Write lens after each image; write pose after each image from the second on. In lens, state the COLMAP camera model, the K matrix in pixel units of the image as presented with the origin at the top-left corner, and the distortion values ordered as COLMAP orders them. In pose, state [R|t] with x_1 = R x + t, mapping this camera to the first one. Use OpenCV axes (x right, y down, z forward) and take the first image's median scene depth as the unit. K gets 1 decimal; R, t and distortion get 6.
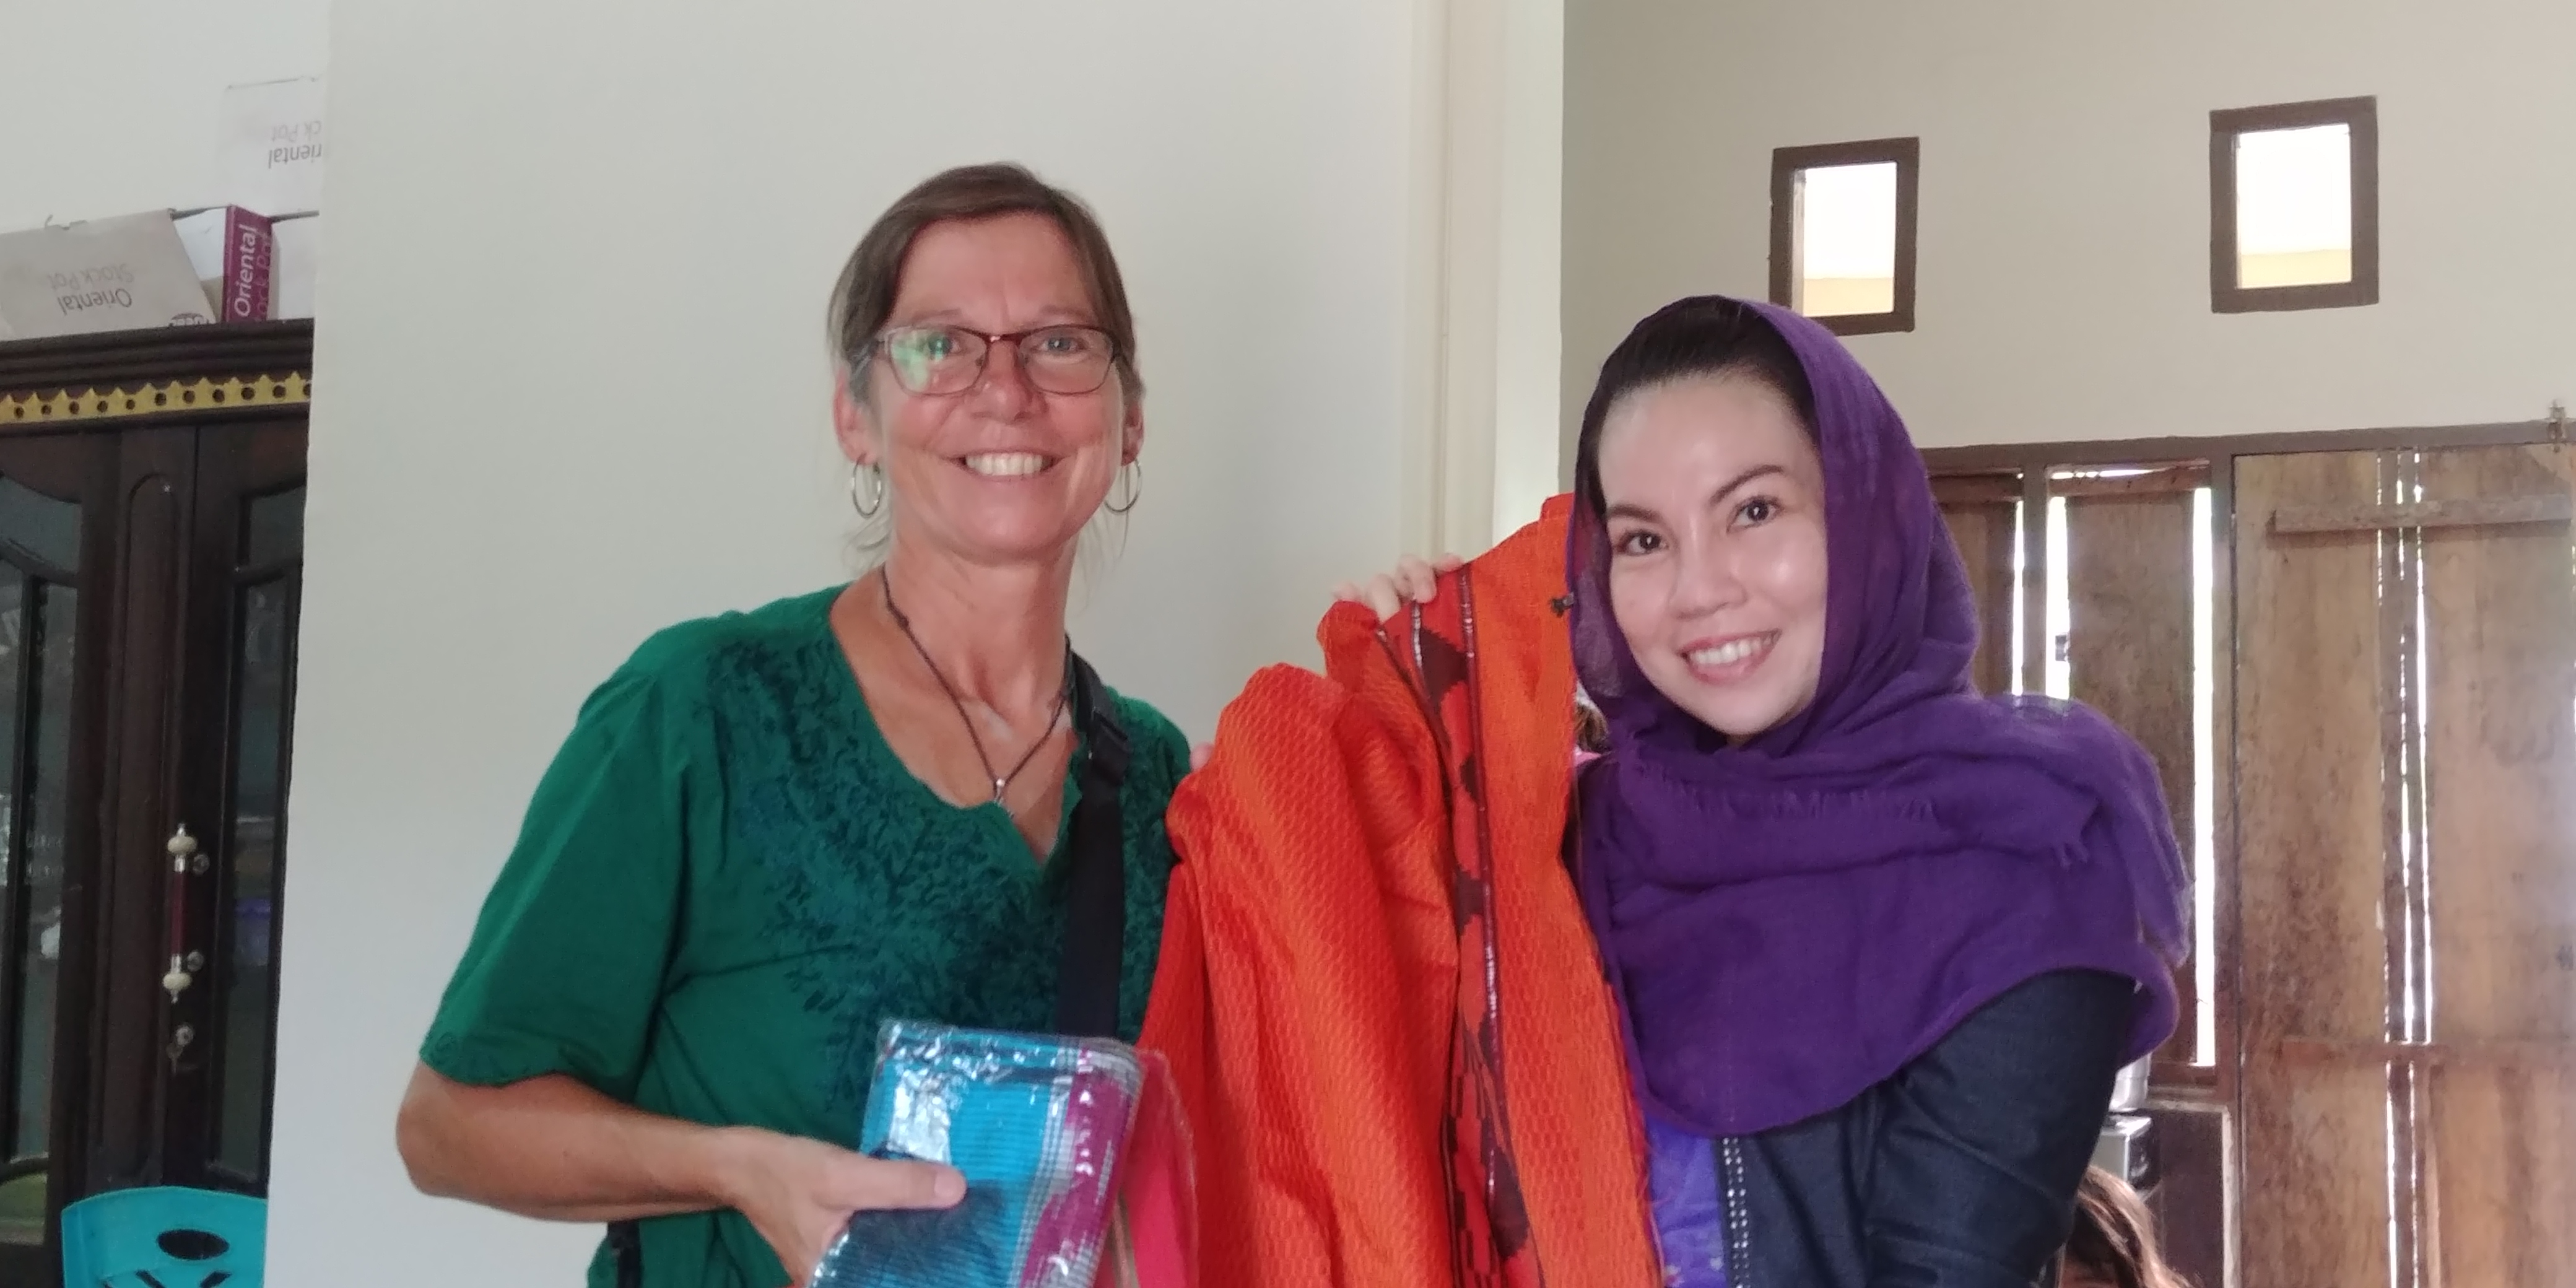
lens RADIAL K [[2644.2, 0, 1288.0], [0, 2644.2, 644.0], [0, 0, 1]] dist [0.002336, 0.002239]
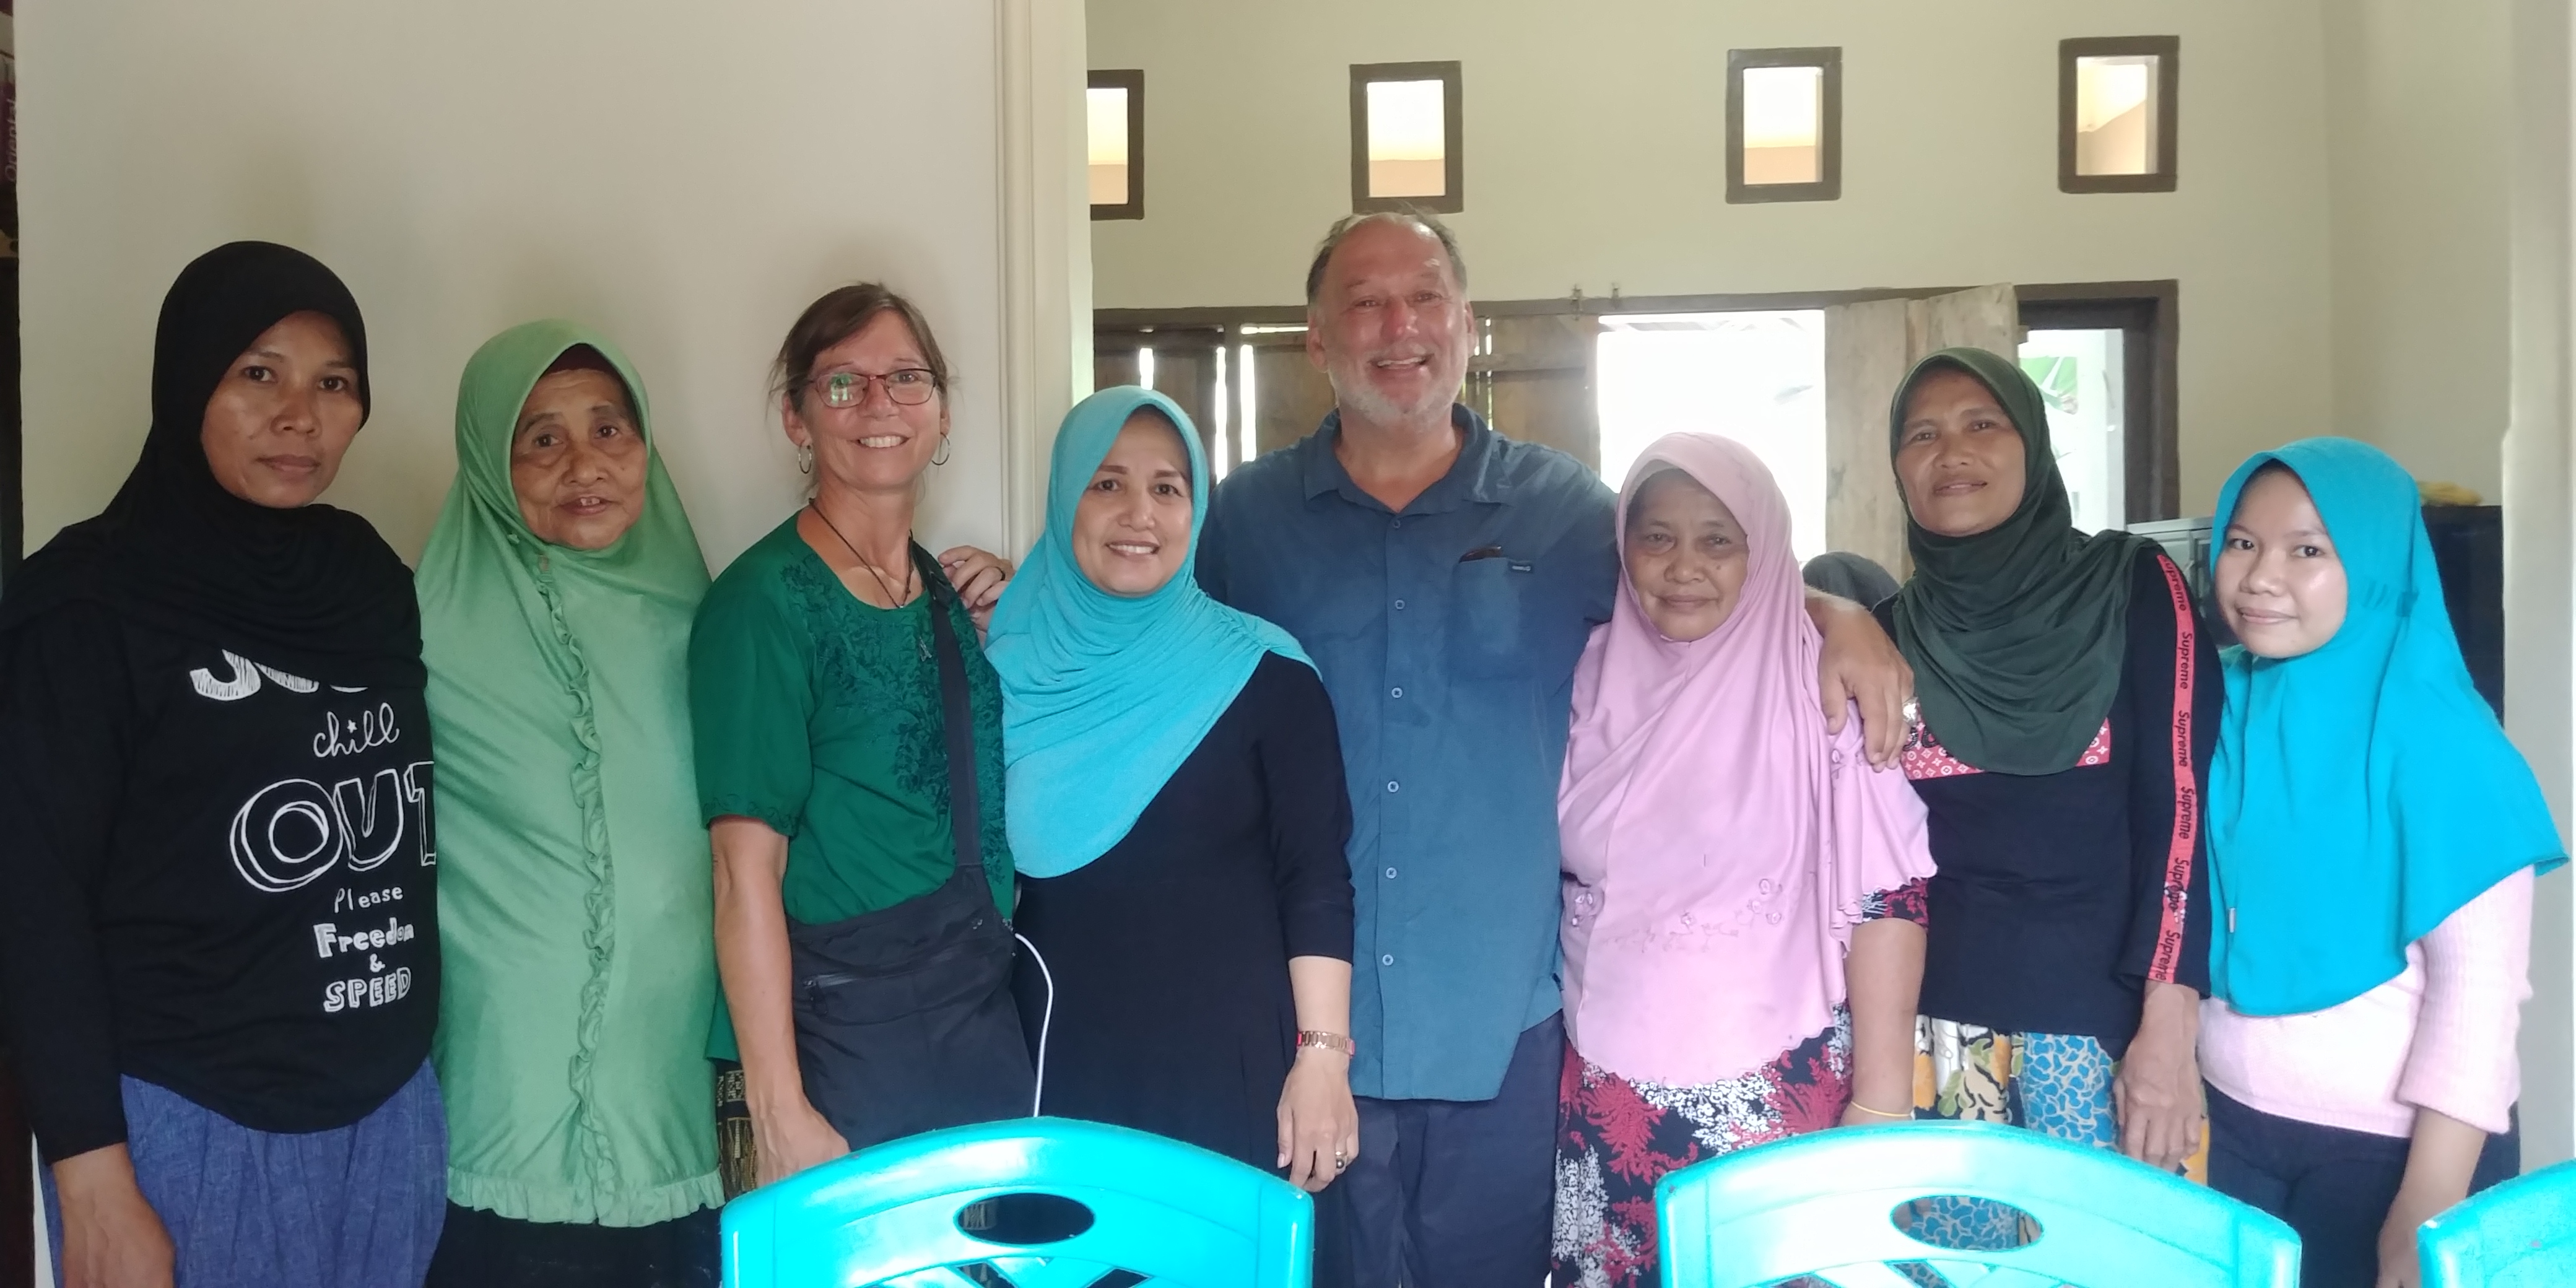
lens RADIAL K [[2644.2, 0, 1288.0], [0, 2644.2, 644.0], [0, 0, 1]] dist [0.002336, 0.002239]
pose [[0.939480, -0.038364, 0.340450, -0.172784], [0.005528, 0.995279, 0.096899, -0.037320], [-0.342560, -0.089153, 0.935256, -0.324071]]
